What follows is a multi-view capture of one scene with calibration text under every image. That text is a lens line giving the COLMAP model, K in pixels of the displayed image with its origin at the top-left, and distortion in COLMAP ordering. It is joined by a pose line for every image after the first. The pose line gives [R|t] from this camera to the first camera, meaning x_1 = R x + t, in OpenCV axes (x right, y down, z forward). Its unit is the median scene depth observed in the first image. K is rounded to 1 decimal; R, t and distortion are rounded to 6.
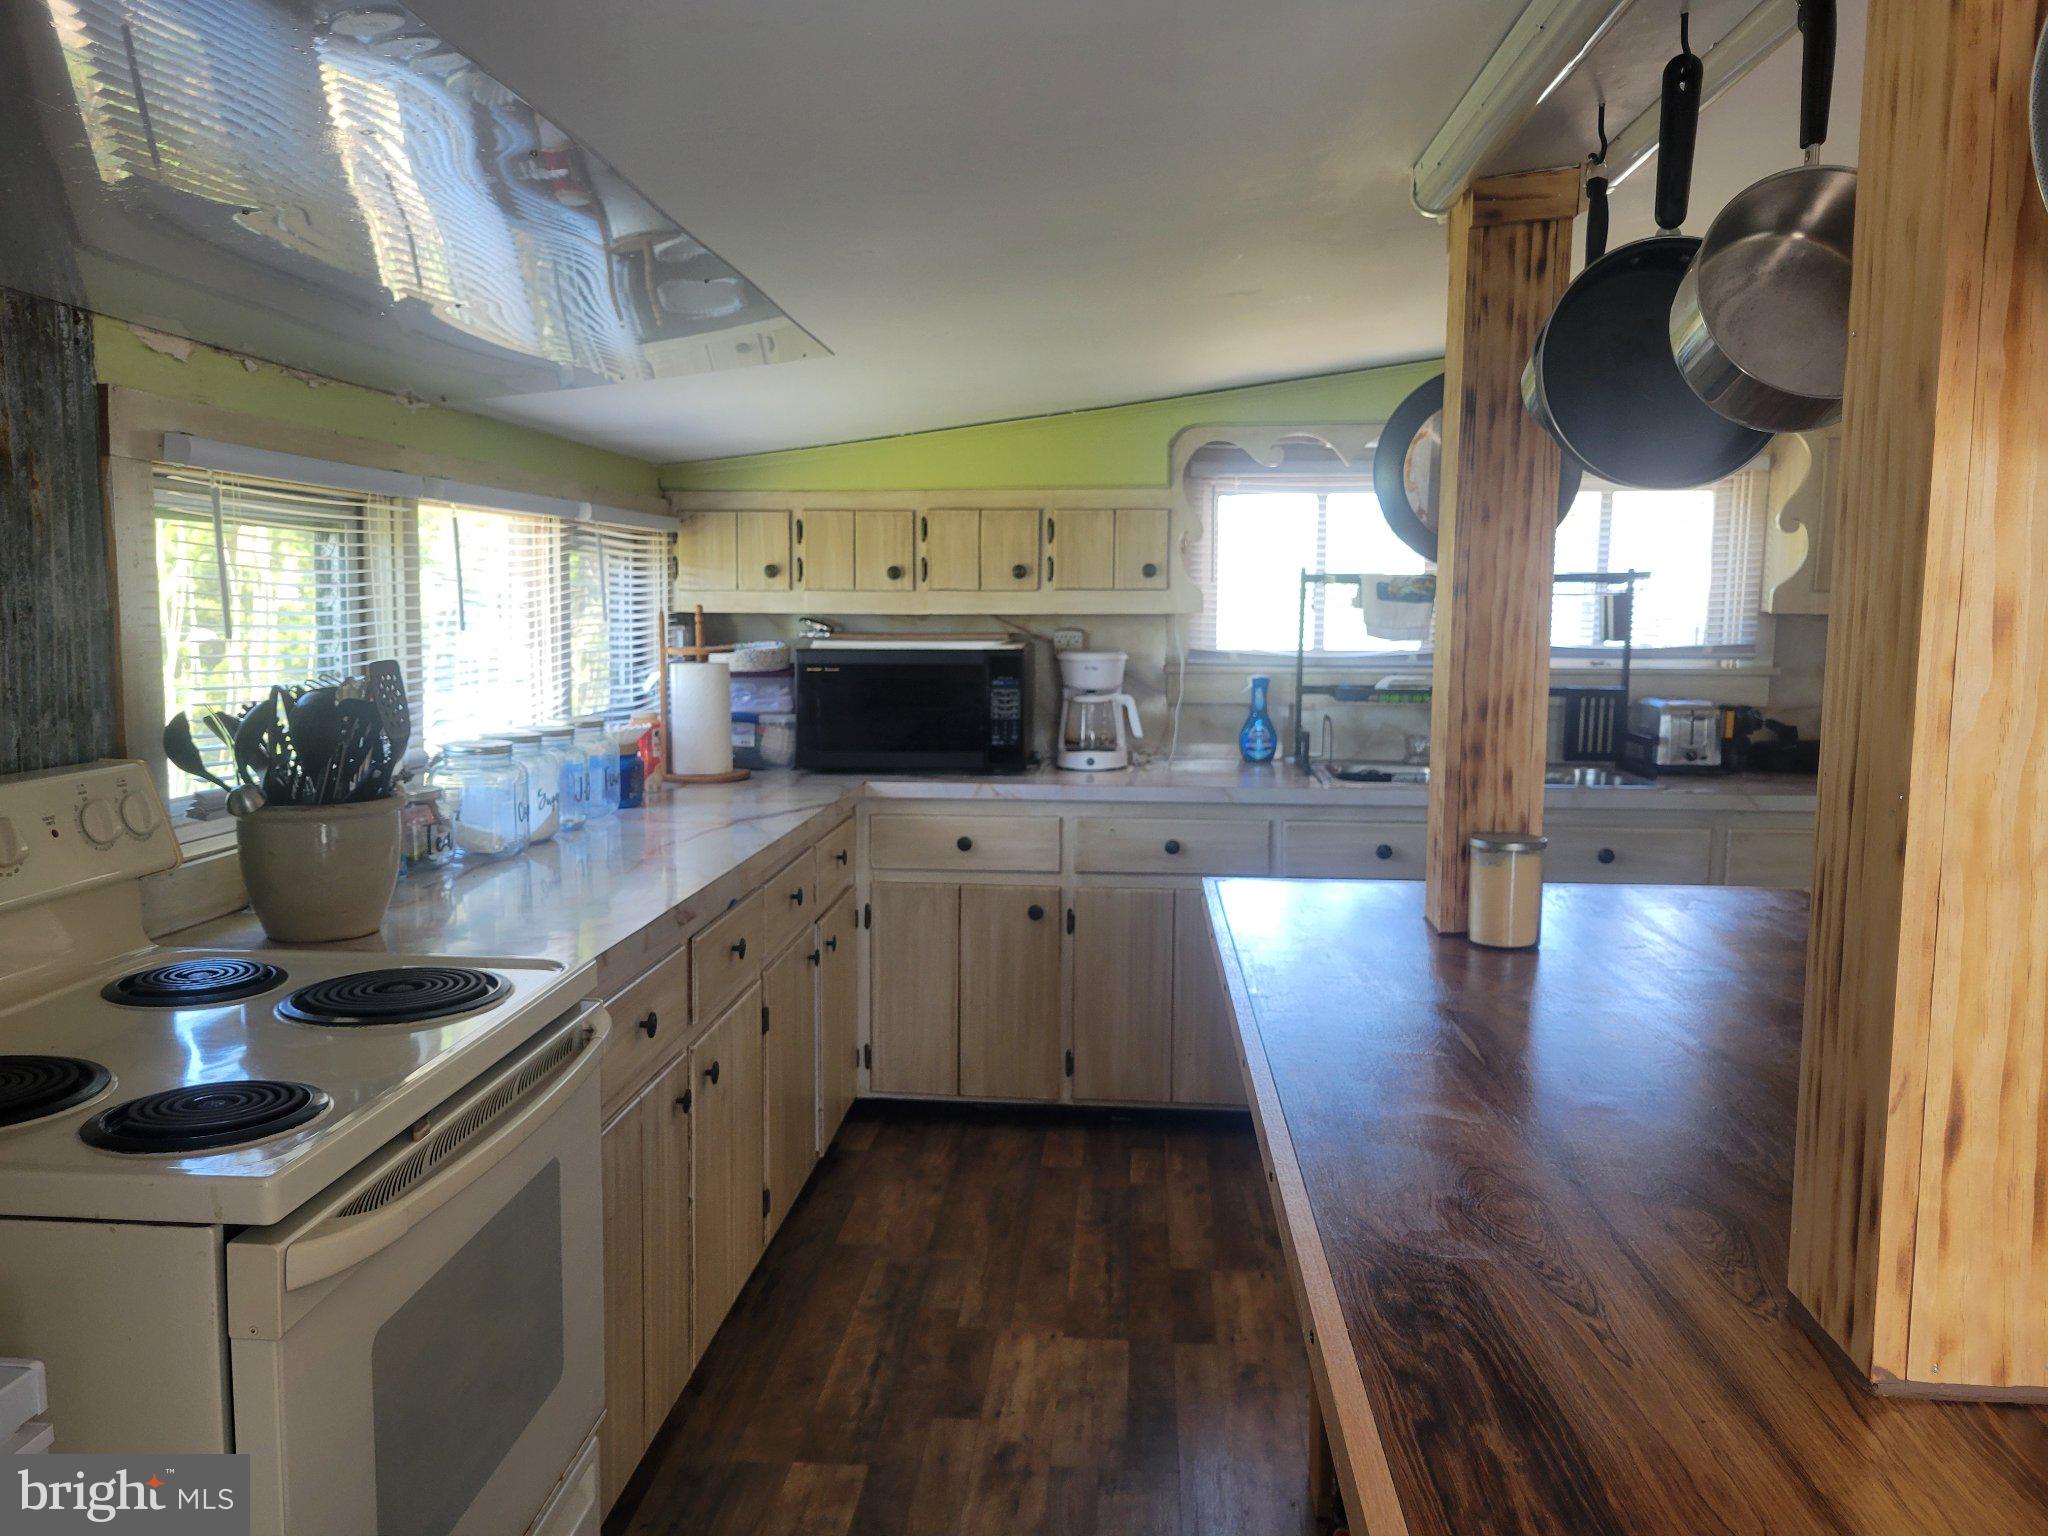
lens RADIAL K [[1558.2, 0, 988.0], [0, 1558.2, 775.3], [0, 0, 1]] dist [0.047950, -0.036542]
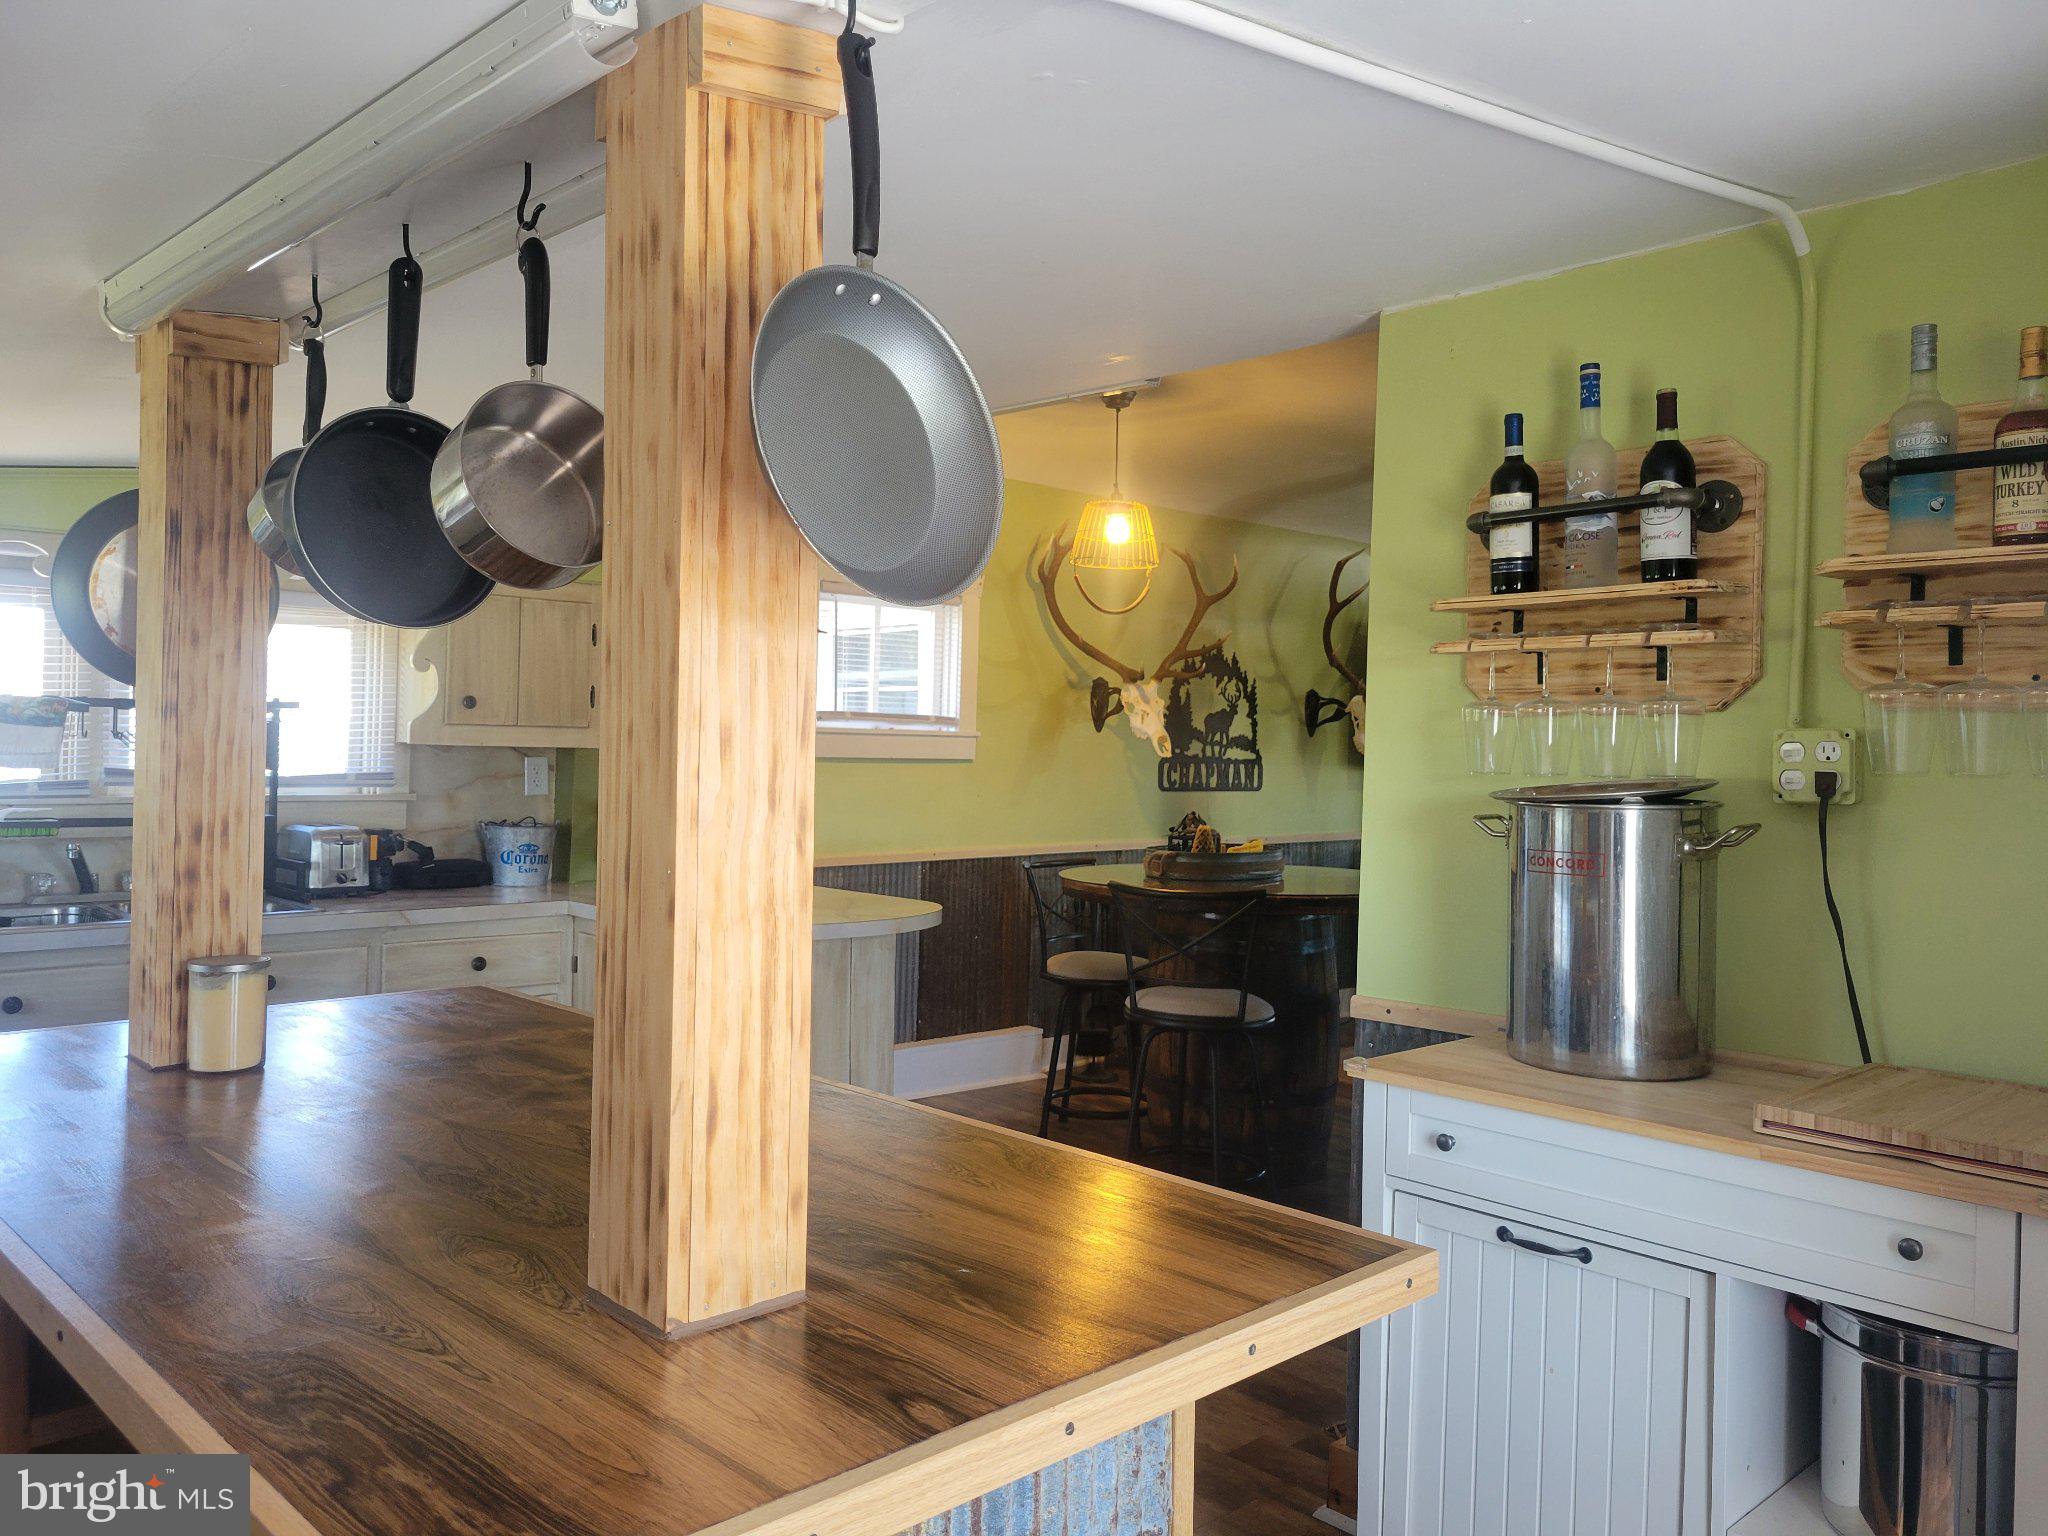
lens RADIAL K [[1558.2, 0, 1004.7], [0, 1558.2, 749.3], [0, 0, 1]] dist [0.047950, -0.036542]
pose [[0.656163, 0.008811, 0.754568, -0.096392], [0.067370, 0.995255, -0.070206, 0.009547], [-0.751606, 0.096901, 0.652456, -0.034628]]
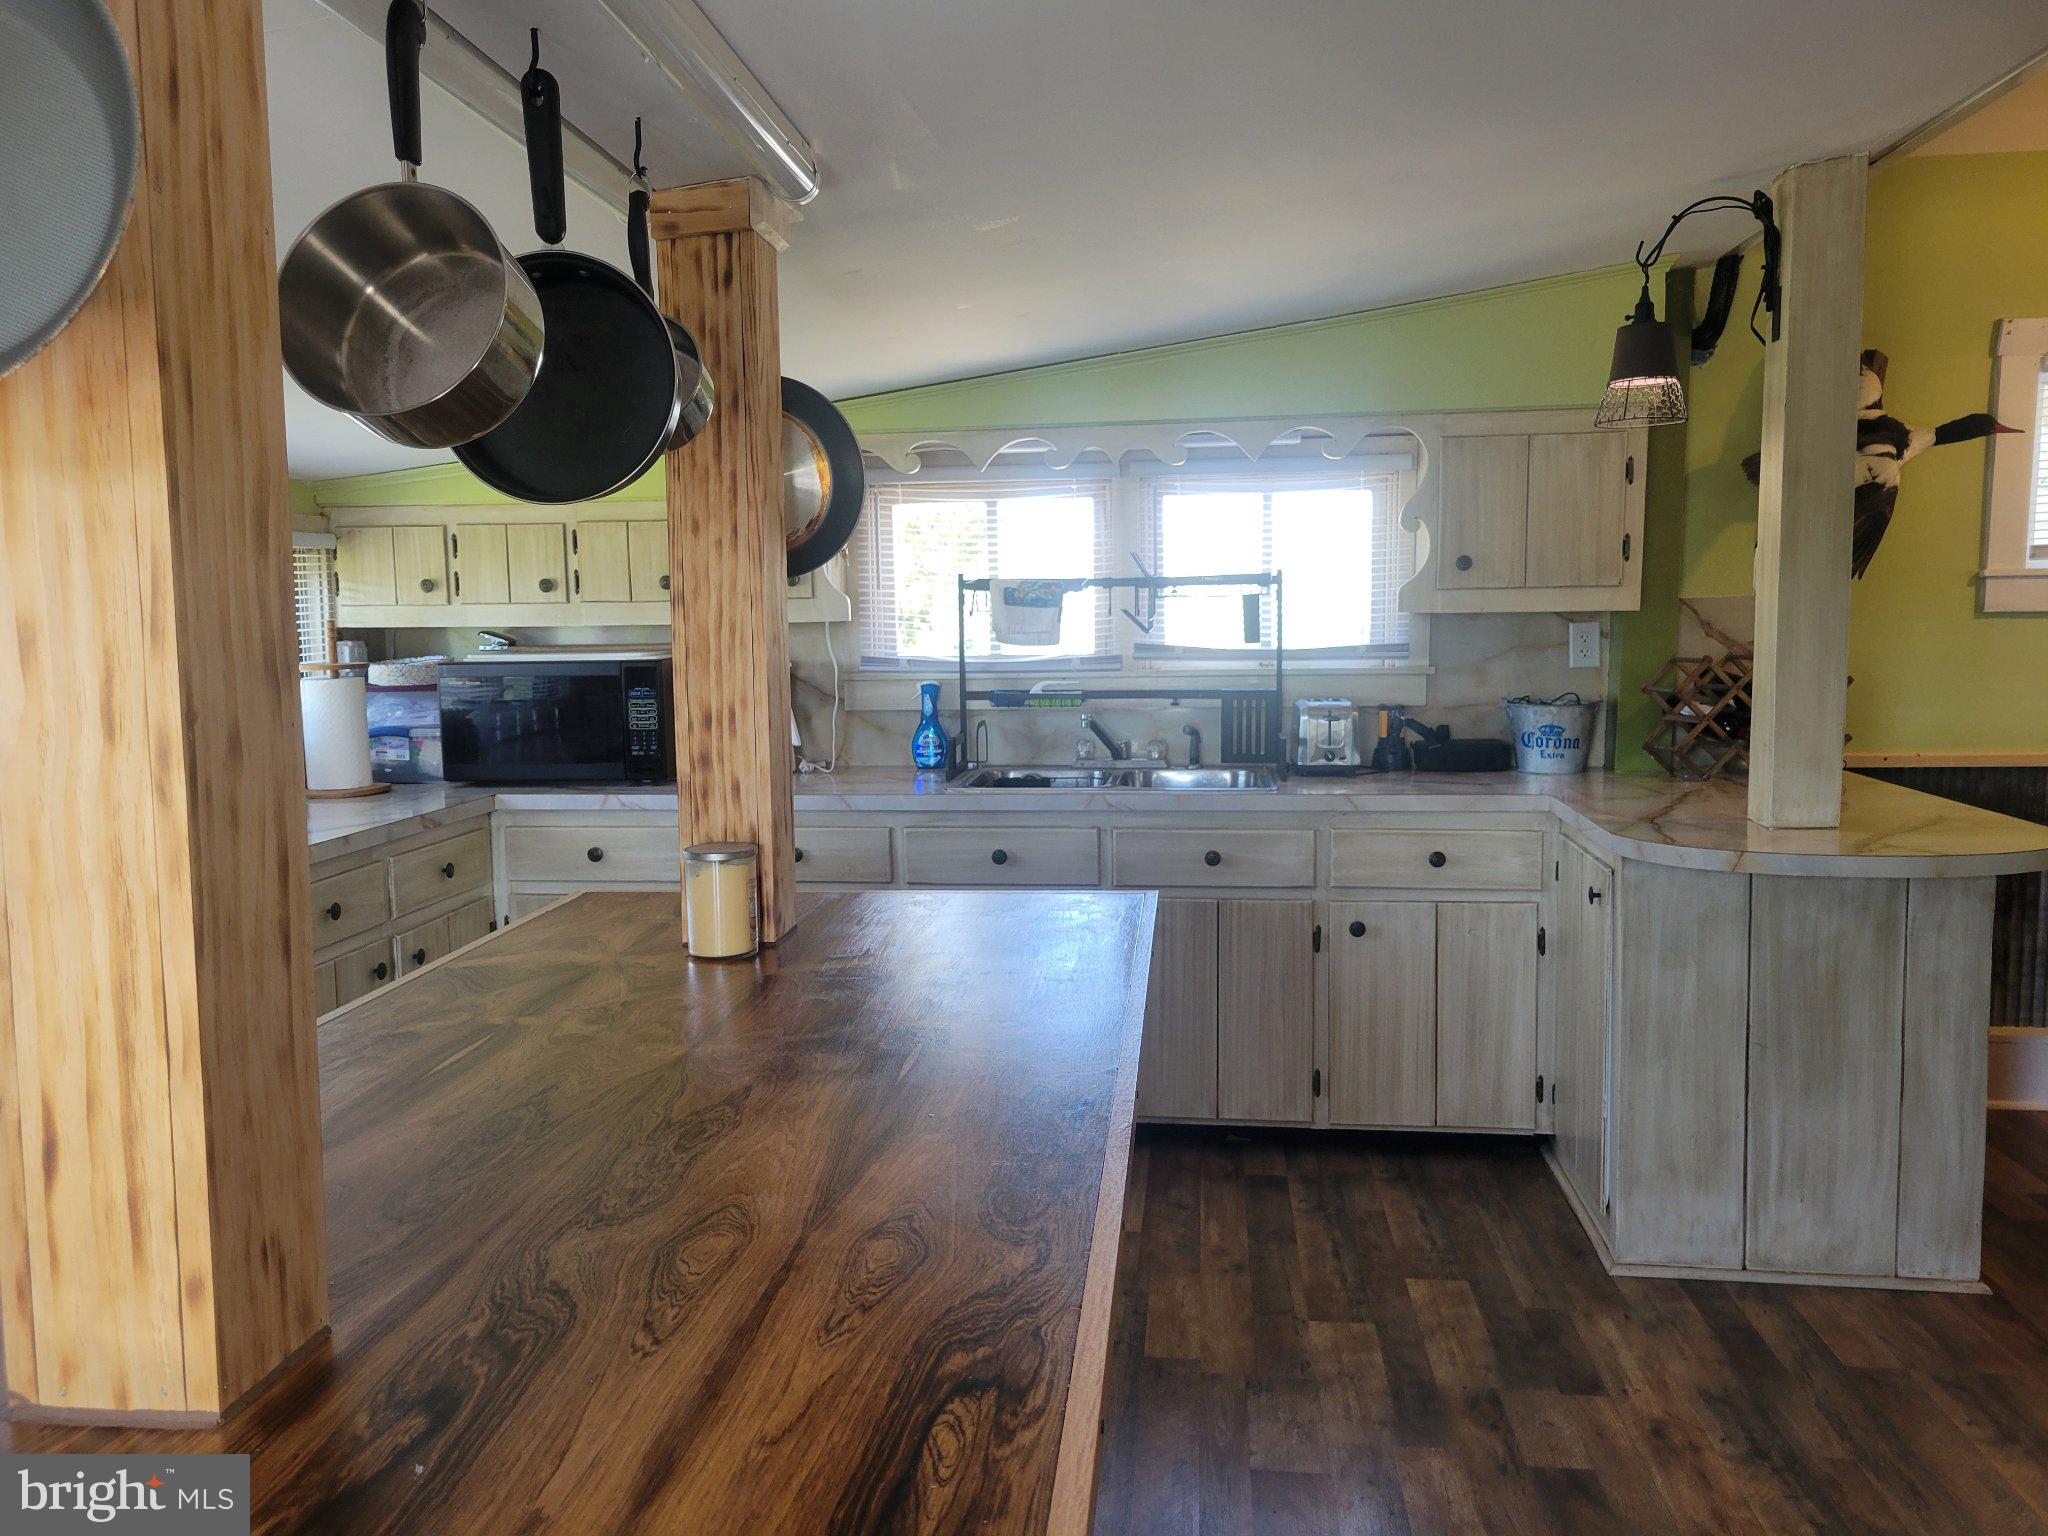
lens RADIAL K [[1558.2, 0, 1013.7], [0, 1558.2, 766.9], [0, 0, 1]] dist [0.047950, -0.036542]
pose [[0.999464, -0.014979, -0.029096, 0.526955], [0.014745, 0.999857, -0.008261, -0.000764], [0.029216, 0.007828, 0.999542, 0.008389]]
